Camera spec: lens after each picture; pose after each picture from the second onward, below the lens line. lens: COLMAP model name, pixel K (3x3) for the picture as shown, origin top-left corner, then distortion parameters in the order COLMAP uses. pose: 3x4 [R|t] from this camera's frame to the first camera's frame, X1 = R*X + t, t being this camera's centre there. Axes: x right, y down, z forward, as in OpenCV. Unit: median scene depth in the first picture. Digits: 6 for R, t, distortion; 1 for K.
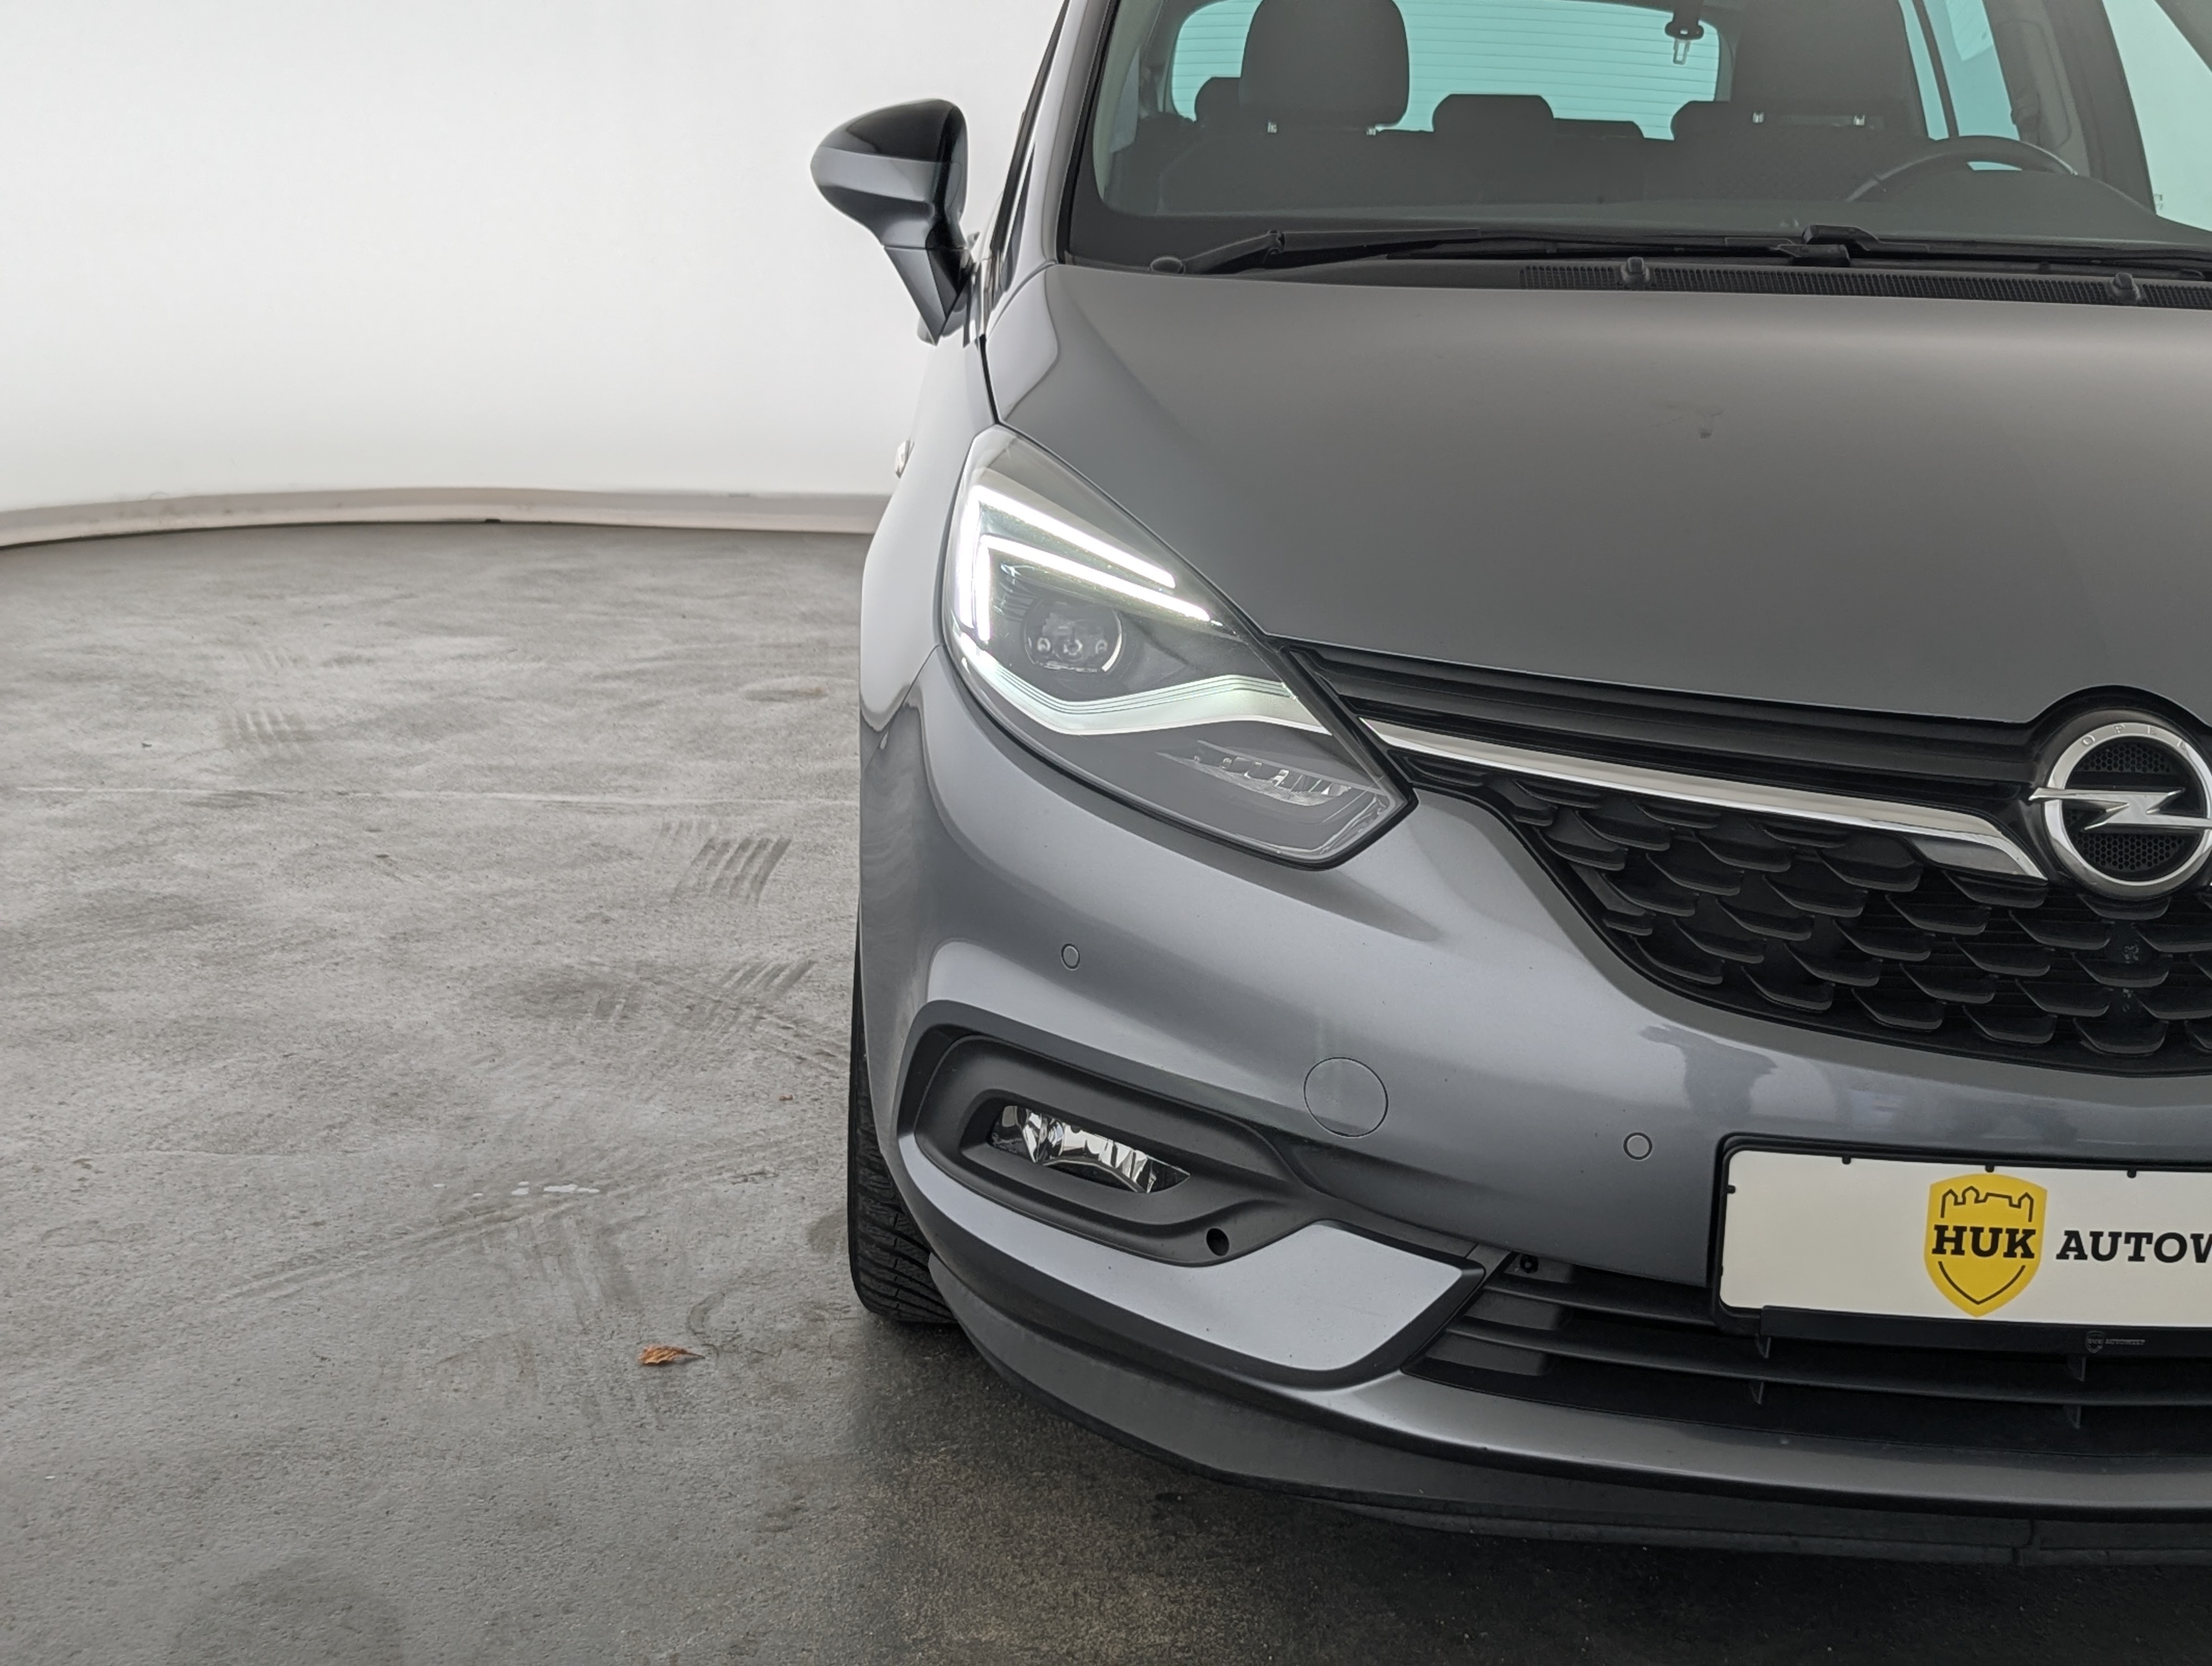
lens RADIAL K [[2751.0, 0, 1240.4], [0, 2751.0, 853.3], [0, 0, 1]] dist [0.094007, 0.000000]
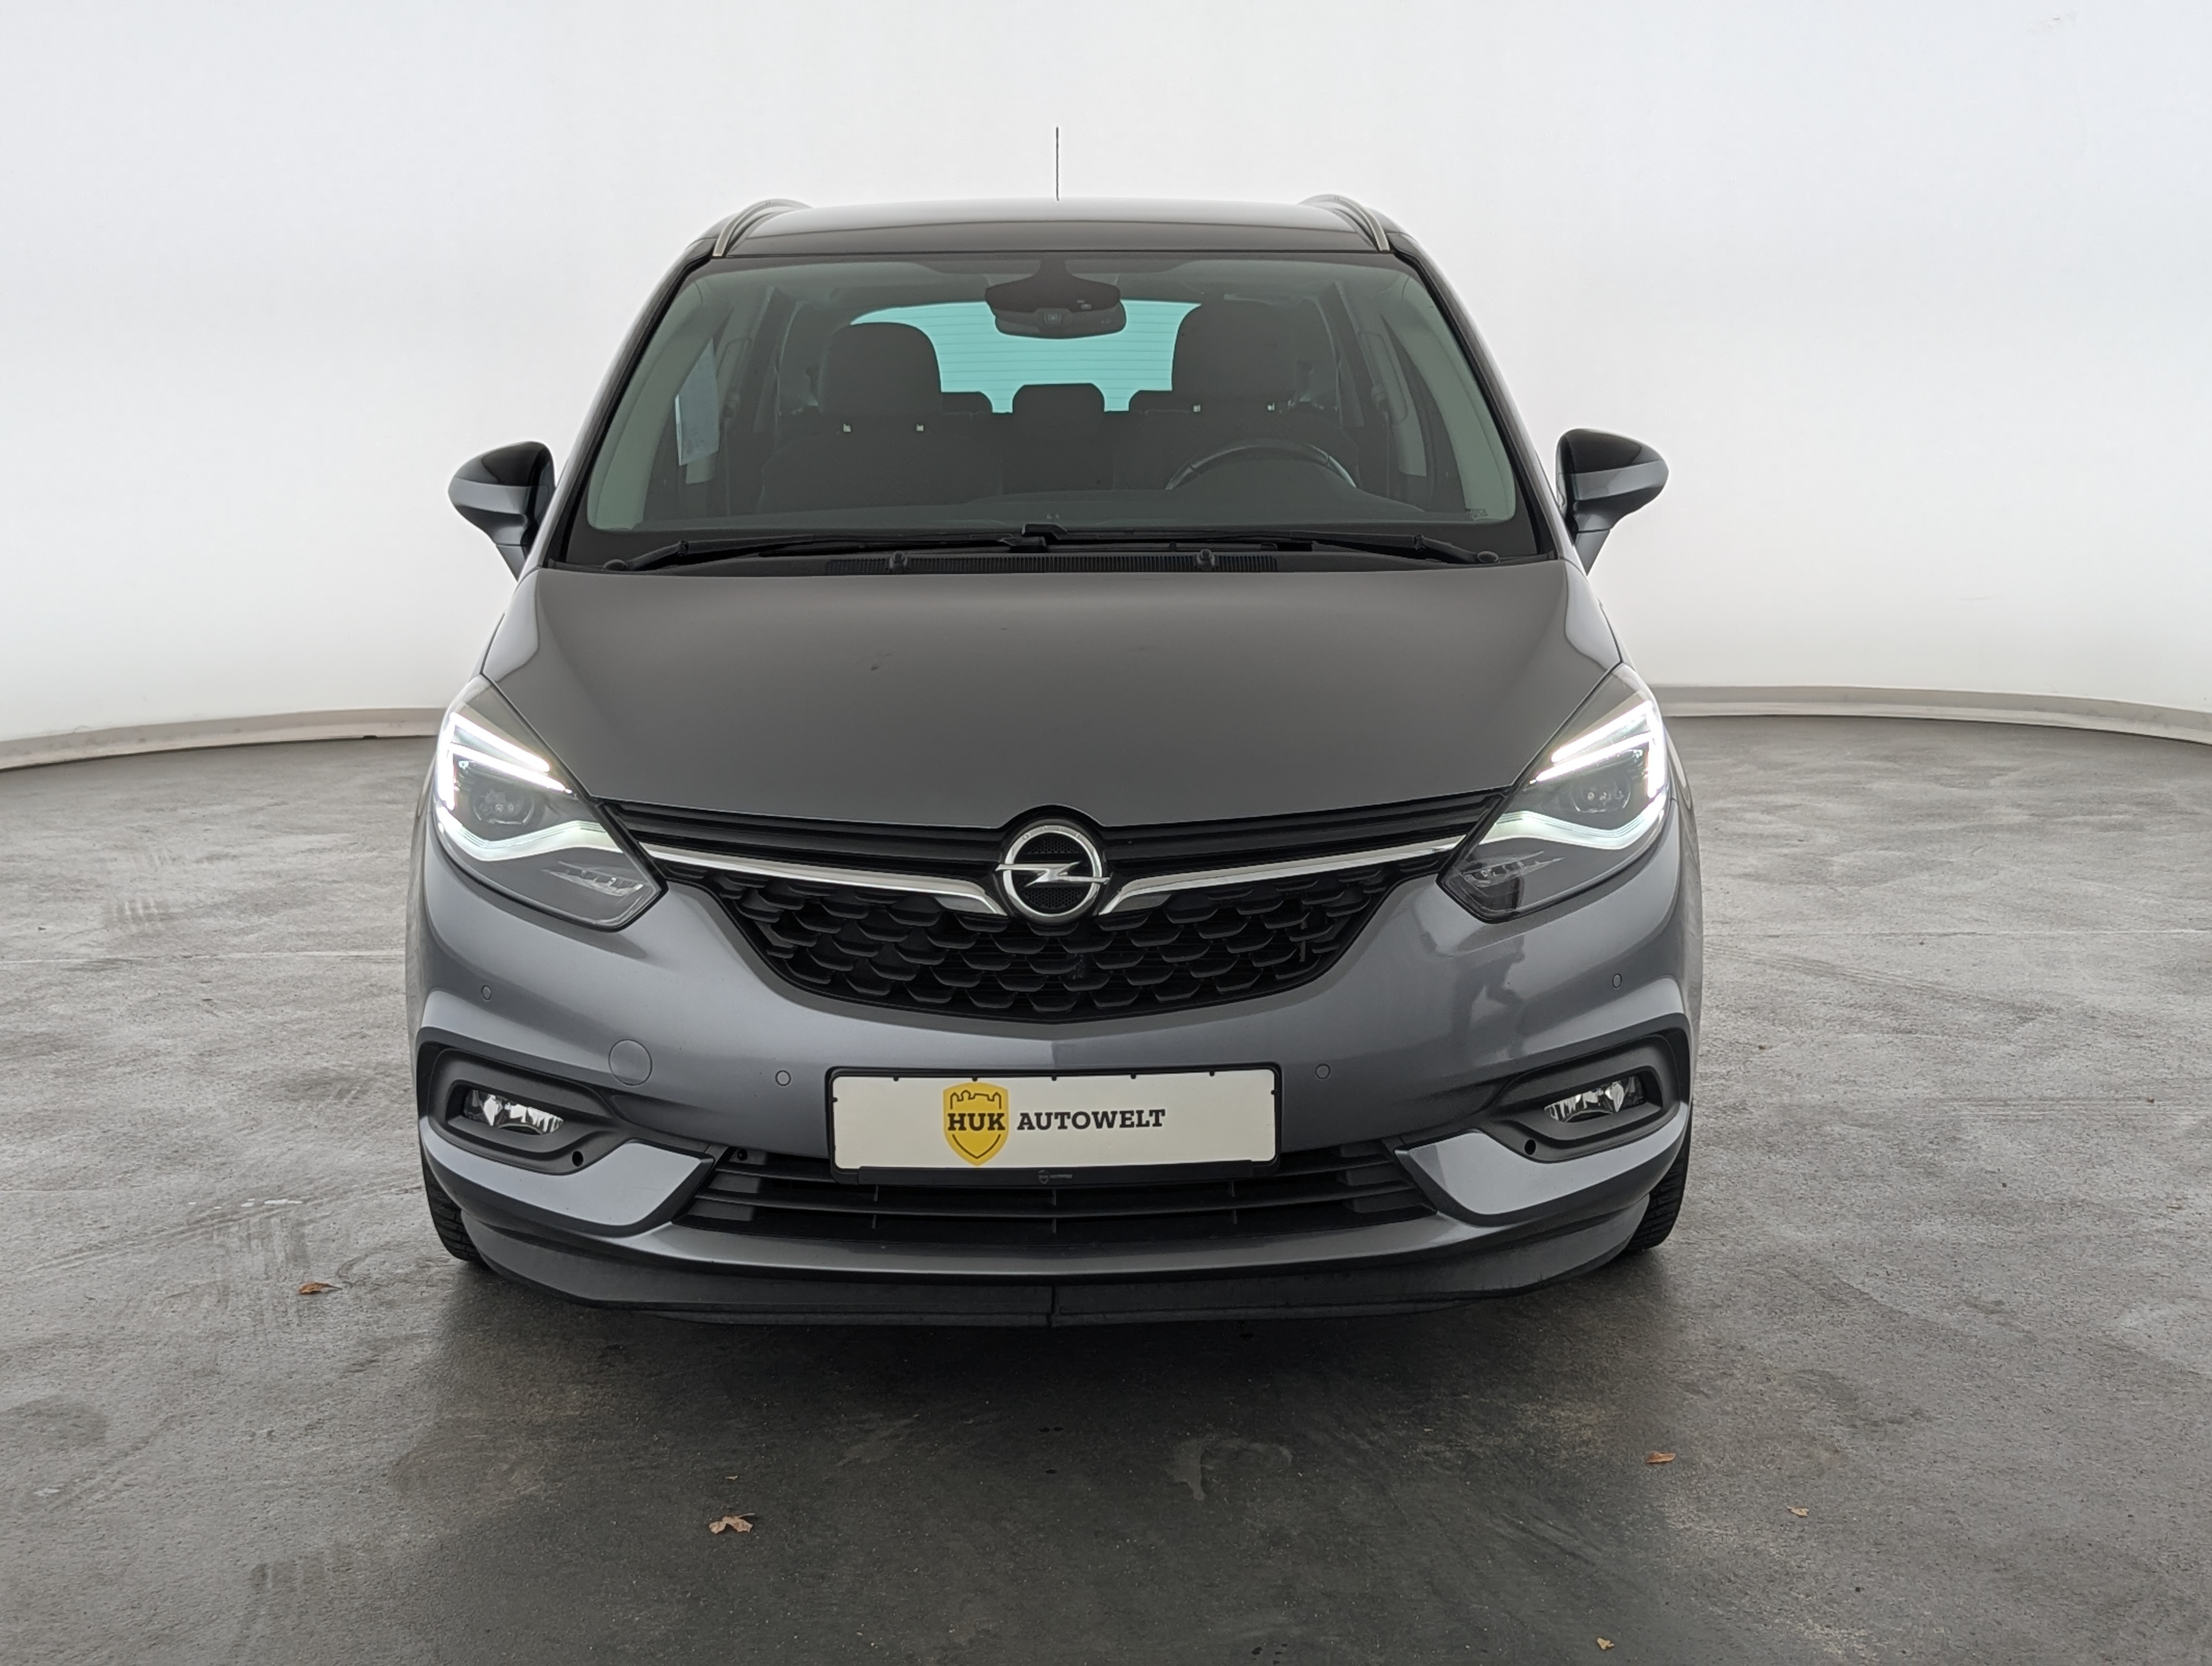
lens RADIAL K [[2751.0, 0, 1160.5], [0, 2751.0, 842.1], [0, 0, 1]] dist [0.094007, 0.000000]
pose [[0.998732, -0.044344, -0.023840, 0.411101], [0.042646, 0.996804, -0.067544, 0.081208], [0.026759, 0.066442, 0.997431, -0.715133]]
